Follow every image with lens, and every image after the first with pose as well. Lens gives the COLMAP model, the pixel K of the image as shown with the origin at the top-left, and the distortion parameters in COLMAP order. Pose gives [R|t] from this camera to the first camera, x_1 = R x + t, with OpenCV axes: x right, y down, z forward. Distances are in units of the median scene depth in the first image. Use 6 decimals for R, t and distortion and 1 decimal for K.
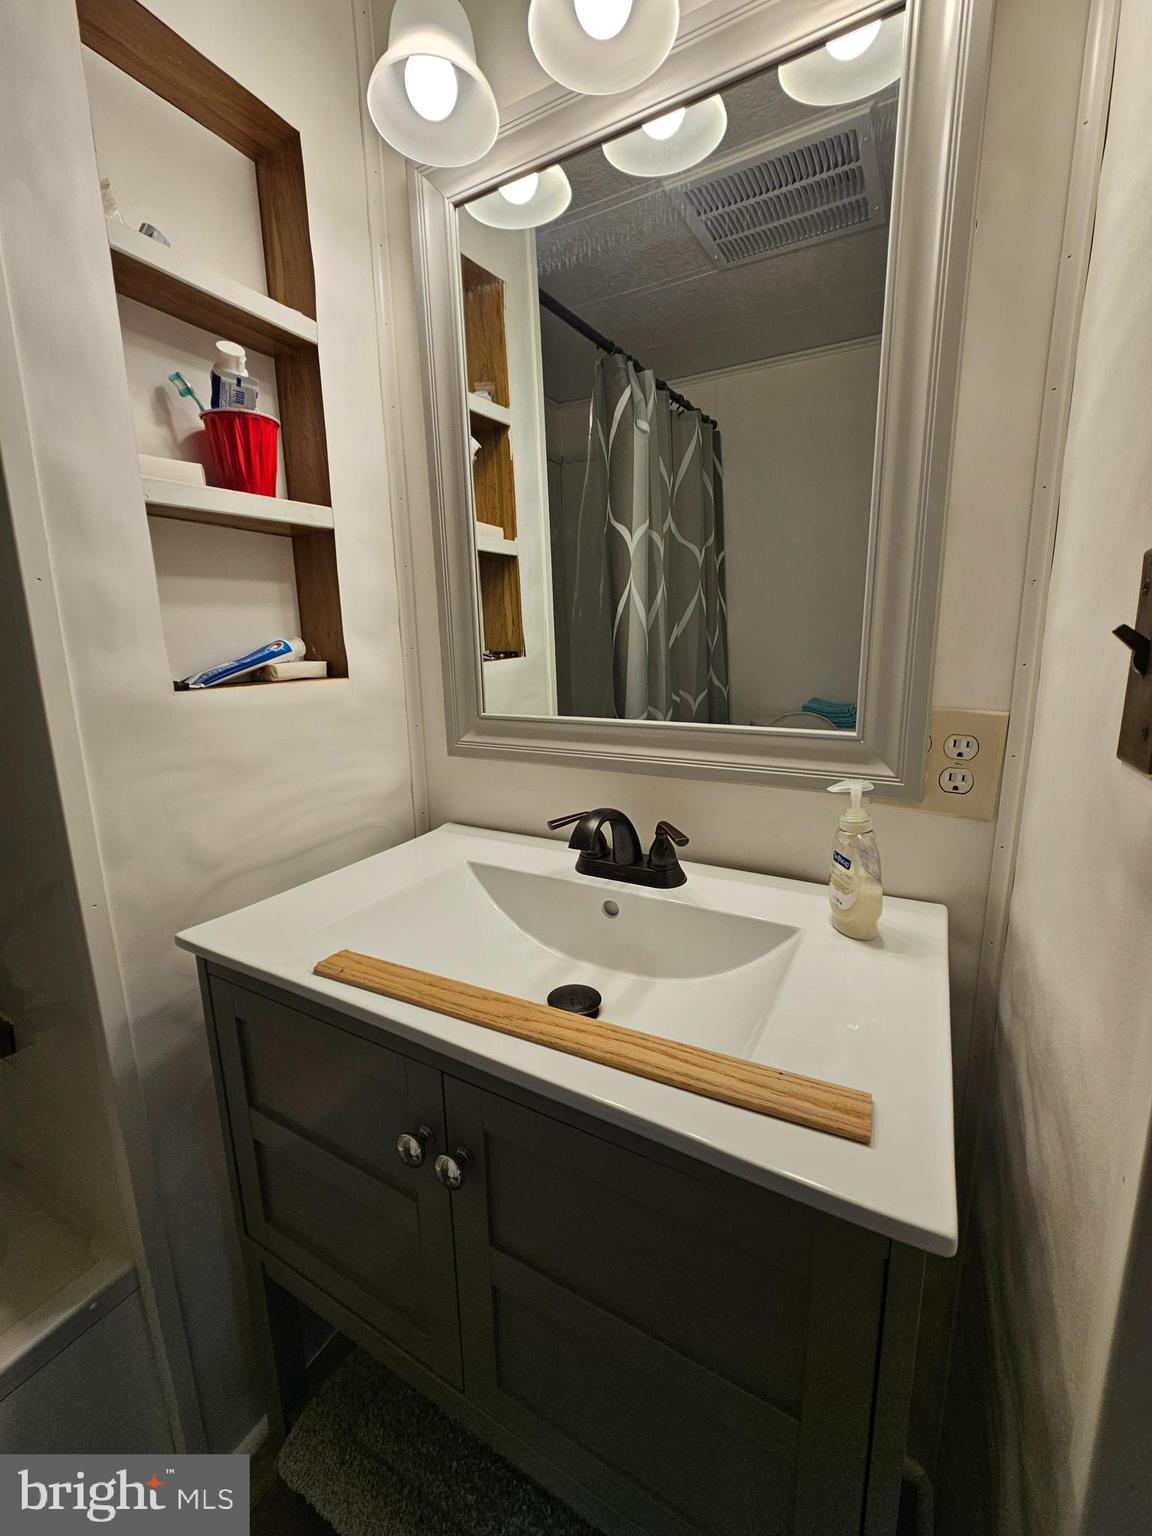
lens RADIAL K [[631.2, 0, 571.3], [0, 631.2, 758.9], [0, 0, 1]] dist [-0.000333, 0.000686]
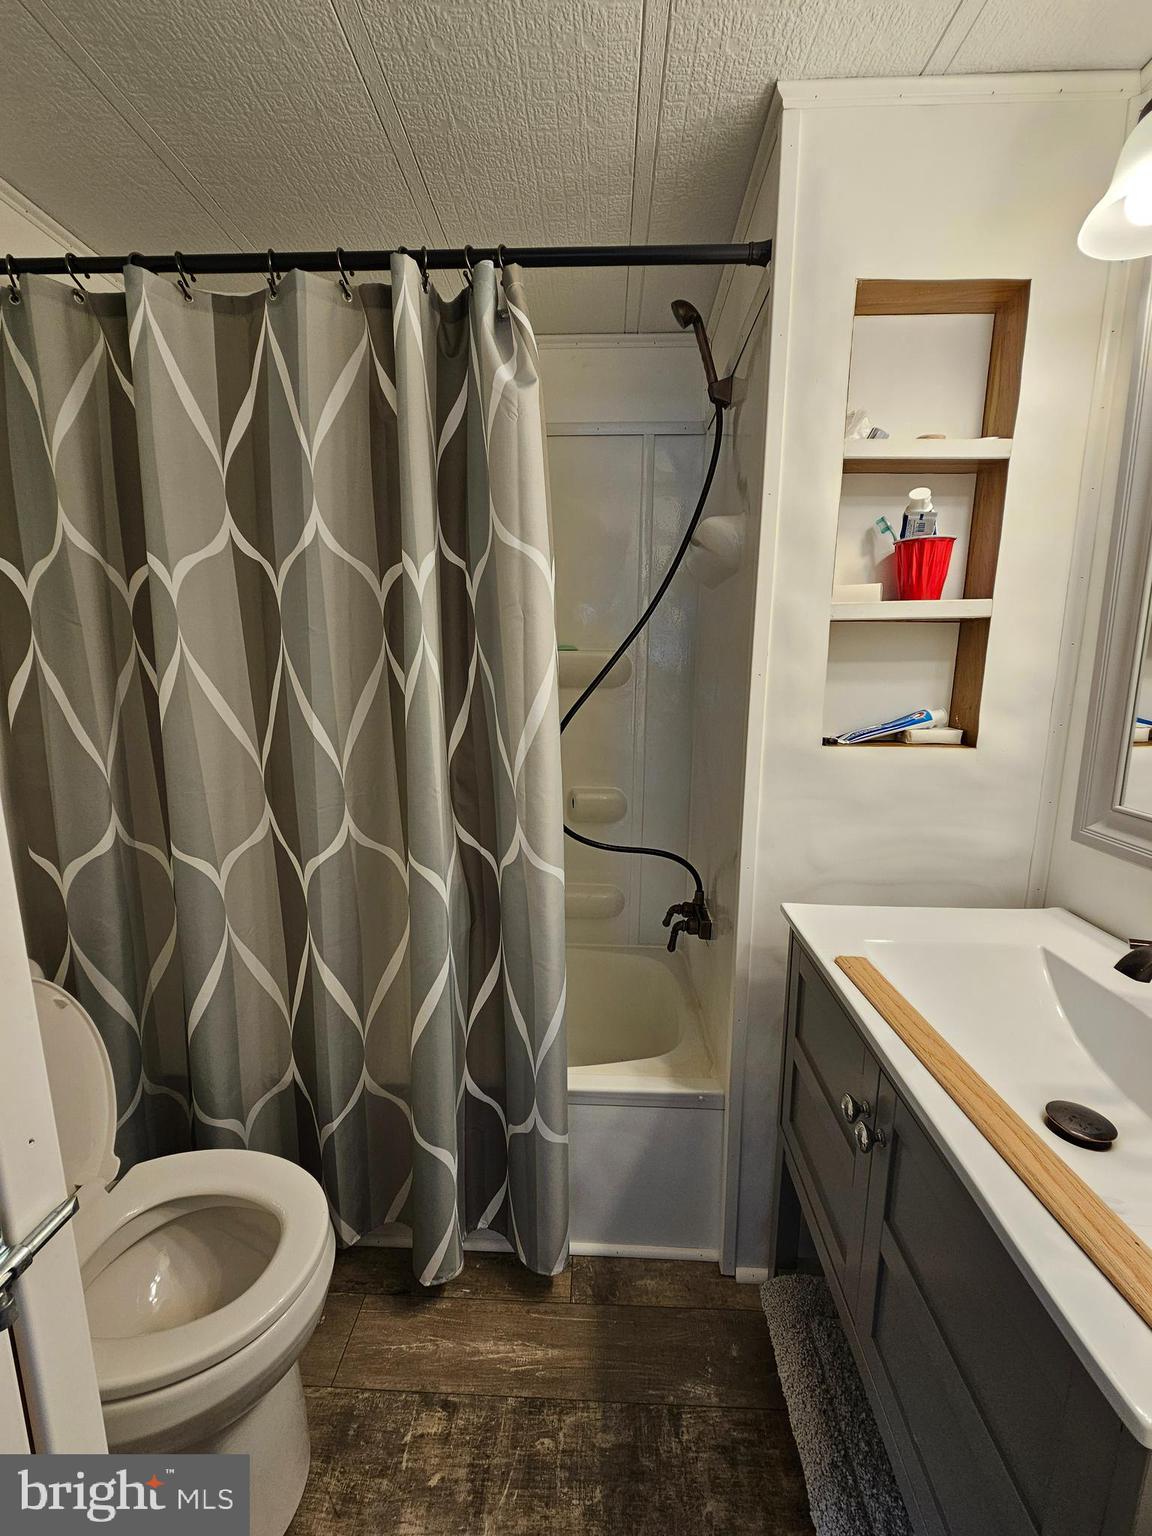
lens RADIAL K [[631.2, 0, 578.5], [0, 631.2, 767.4], [0, 0, 1]] dist [-0.000333, 0.000686]
pose [[0.453757, 0.171338, -0.874499, 0.369138], [-0.185125, 0.978057, 0.095571, -0.085259], [0.871684, 0.118525, 0.475519, -0.167228]]
